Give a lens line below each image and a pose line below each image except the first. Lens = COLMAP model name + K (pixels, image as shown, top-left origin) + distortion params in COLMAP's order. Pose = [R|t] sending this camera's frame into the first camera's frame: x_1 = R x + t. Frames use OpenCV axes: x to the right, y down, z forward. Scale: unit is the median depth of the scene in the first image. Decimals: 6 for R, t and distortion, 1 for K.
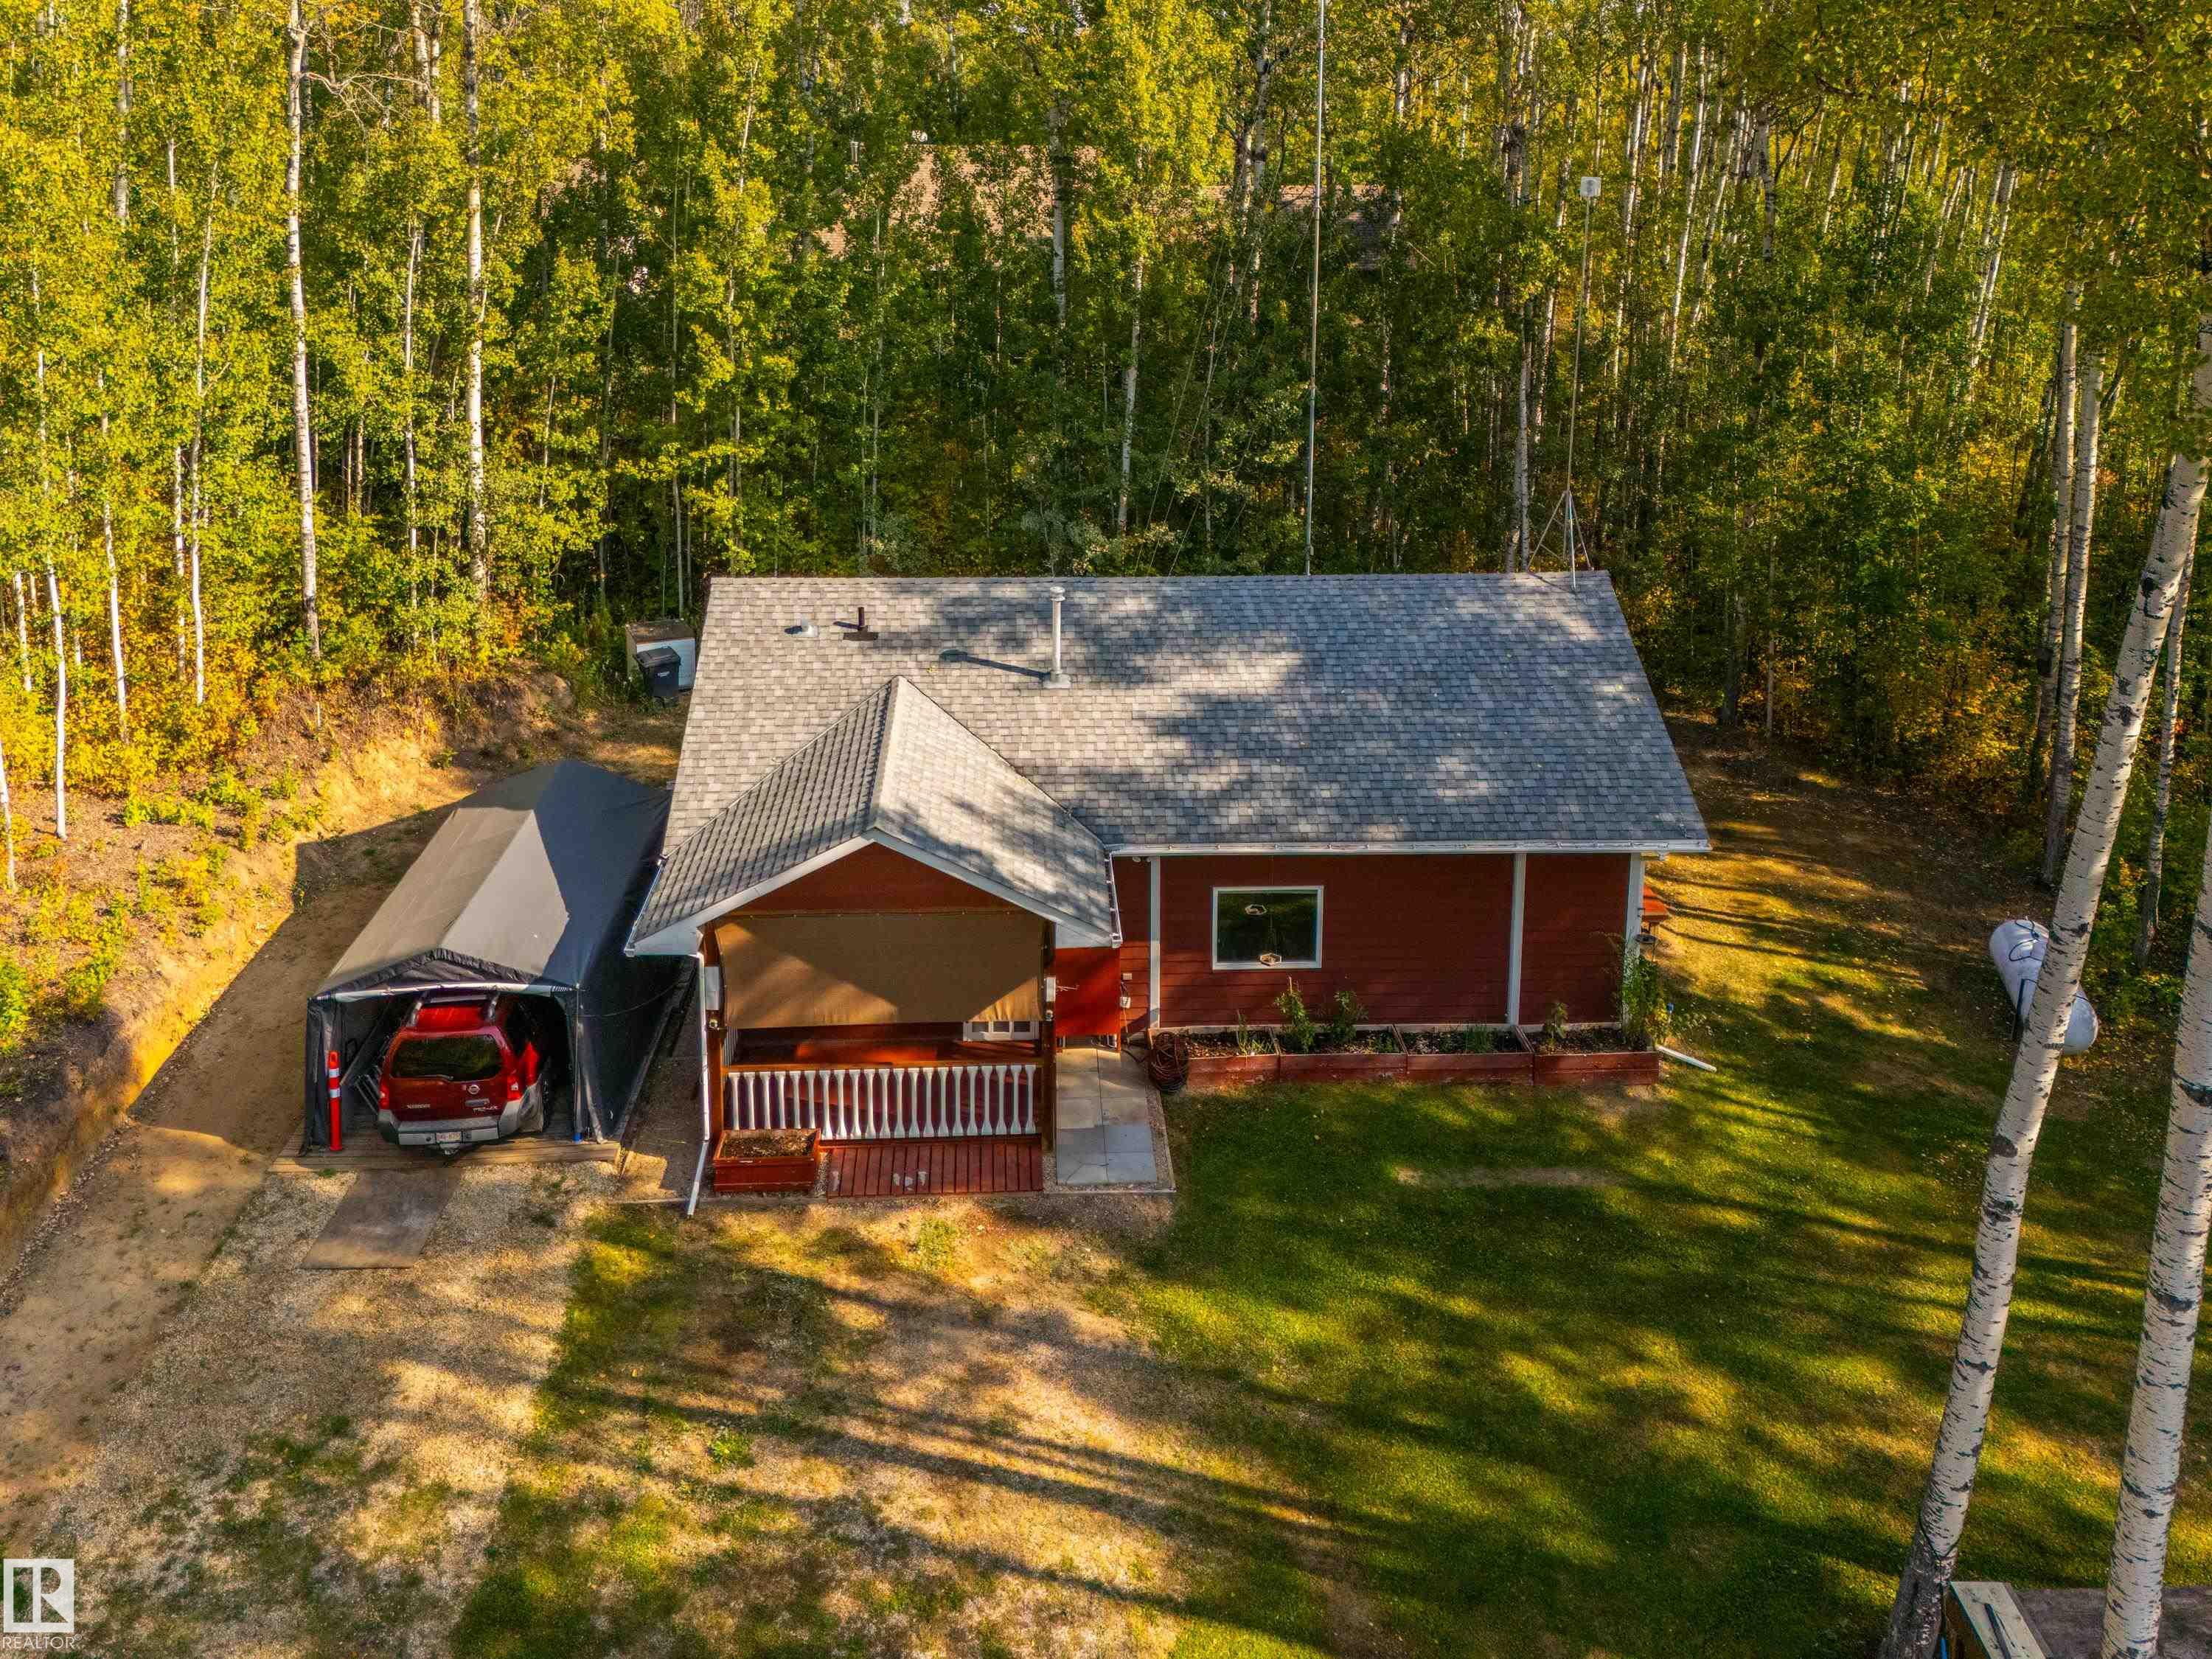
lens RADIAL K [[1692.1, 0, 1104.7], [0, 1692.1, 670.6], [0, 0, 1]] dist [0.042628, -0.008768]
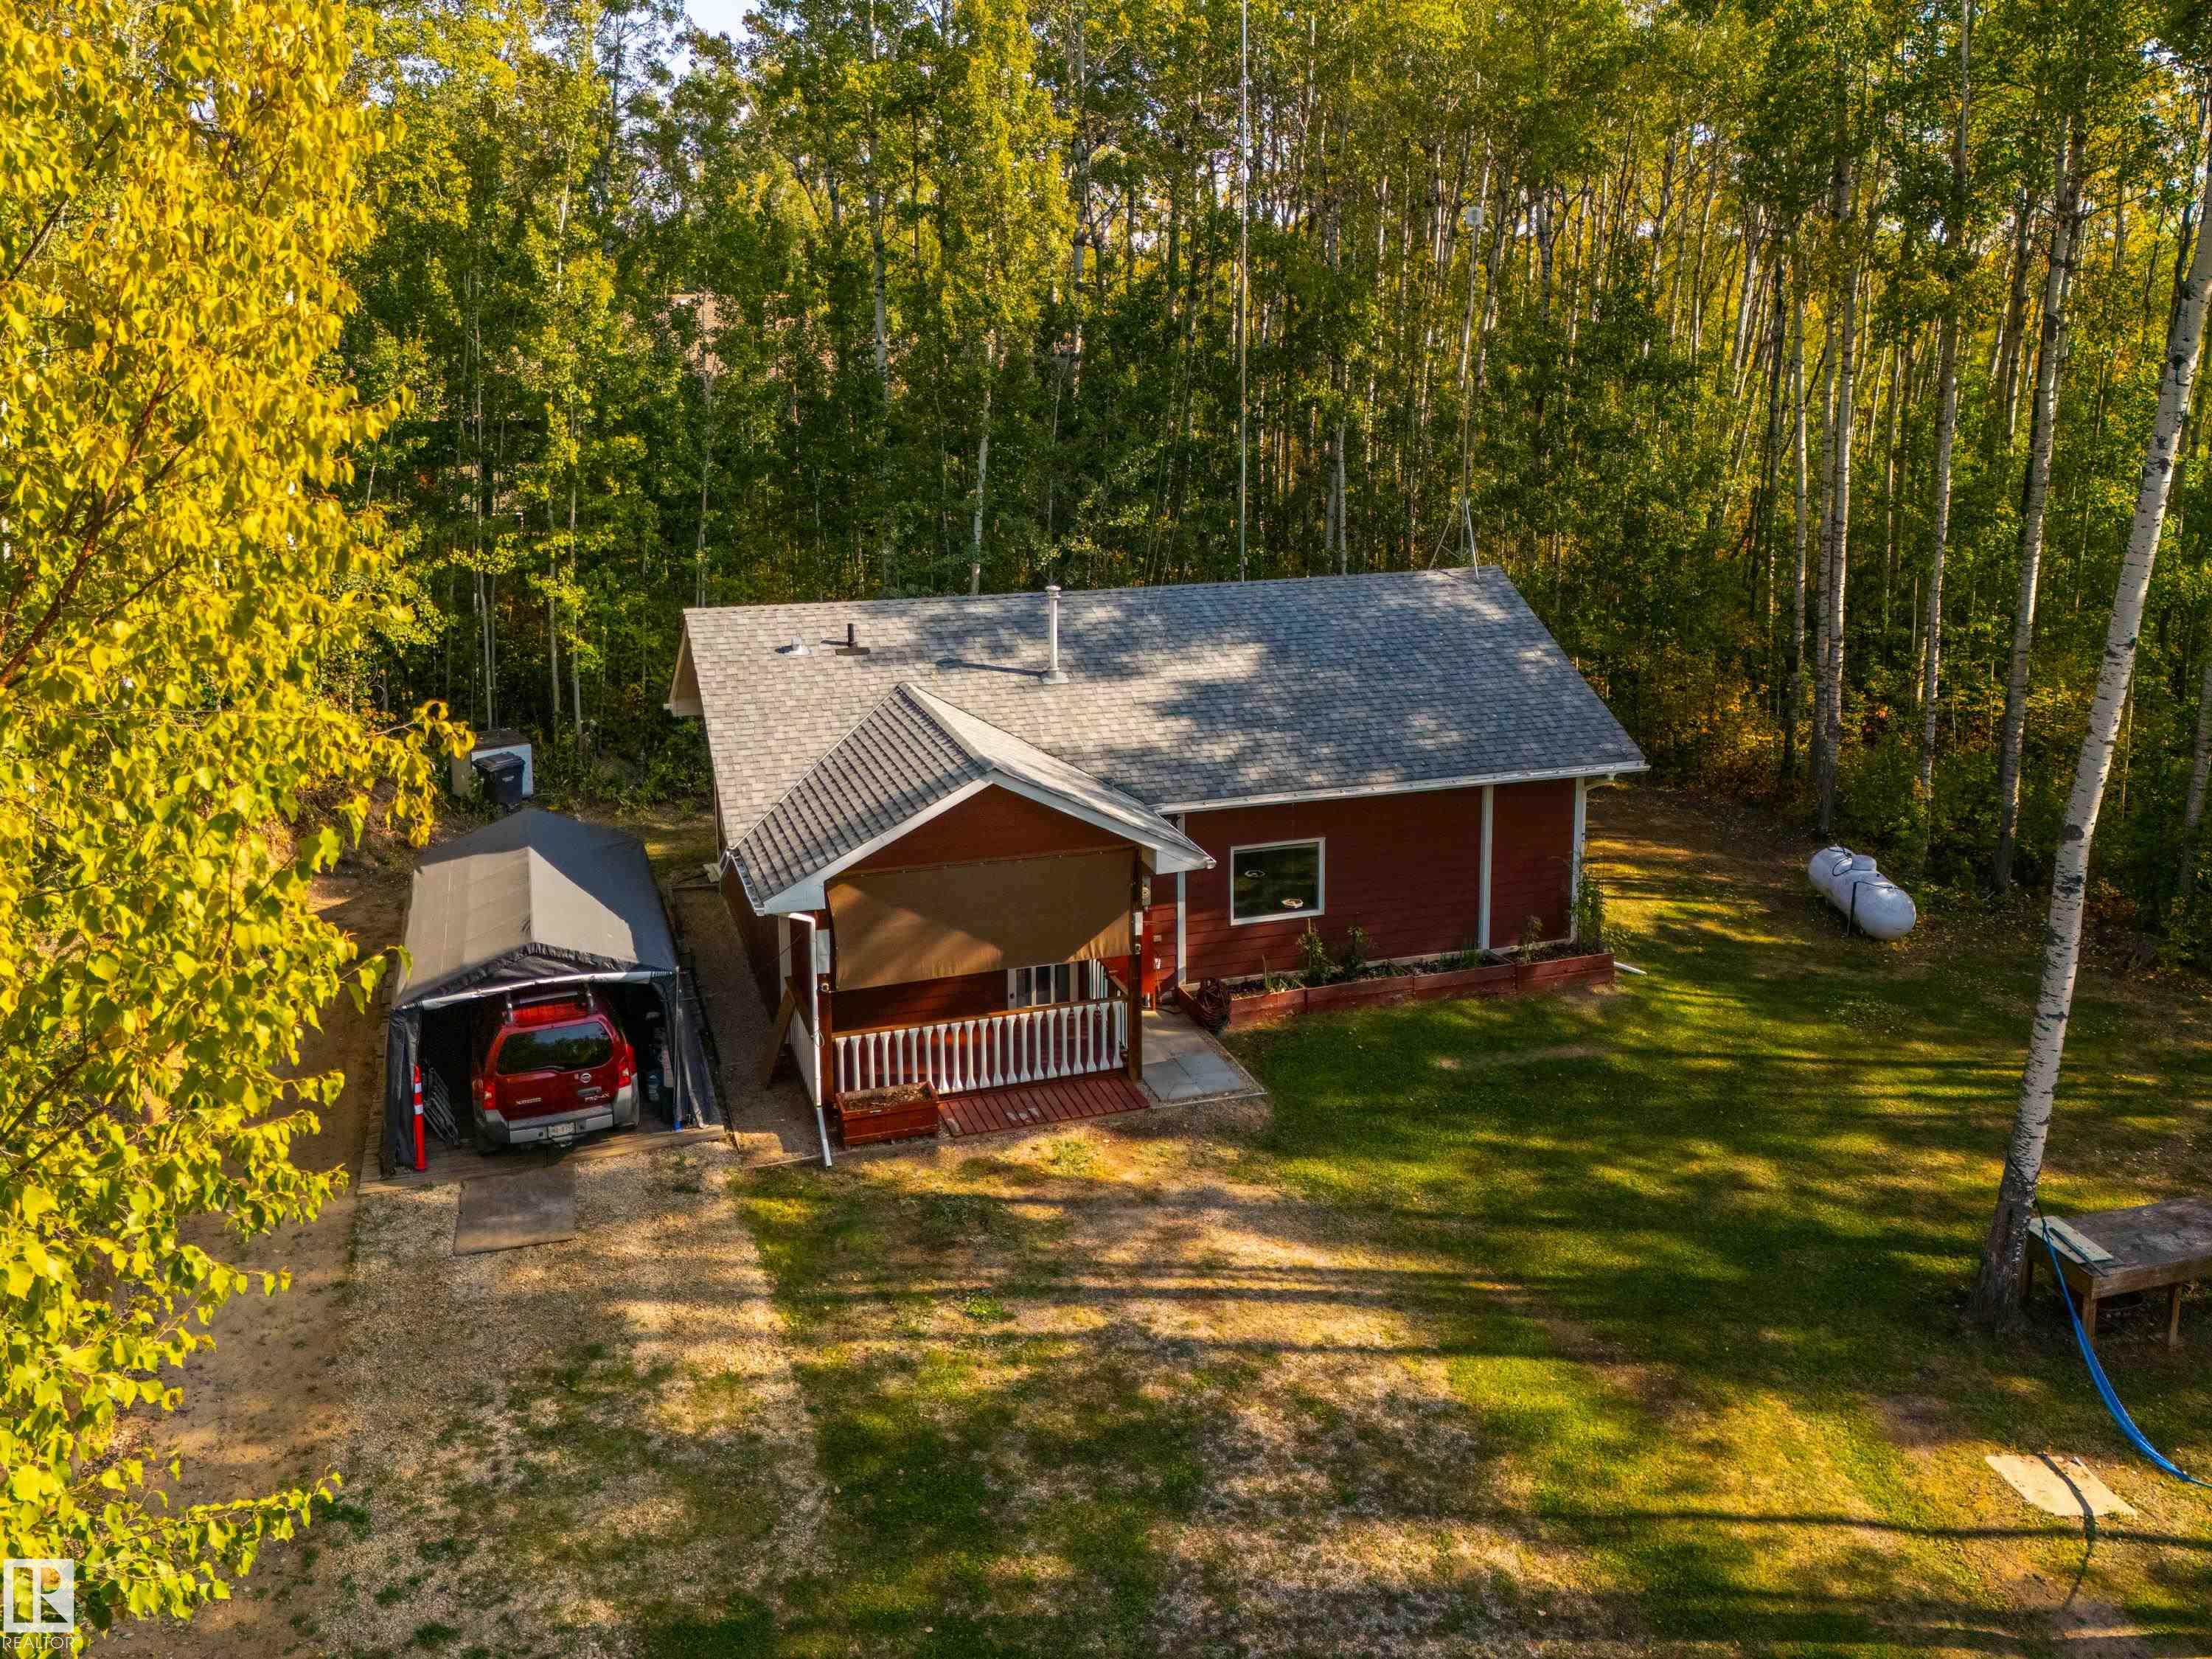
lens RADIAL K [[1698.2, 0, 1153.5], [0, 1698.2, 822.9], [0, 0, 1]] dist [0.073778, -0.052129]
pose [[0.966225, -0.080045, 0.244955, -0.283049], [0.086103, 0.996186, -0.014104, 0.139809], [-0.242892, 0.034719, 0.969432, -0.056987]]
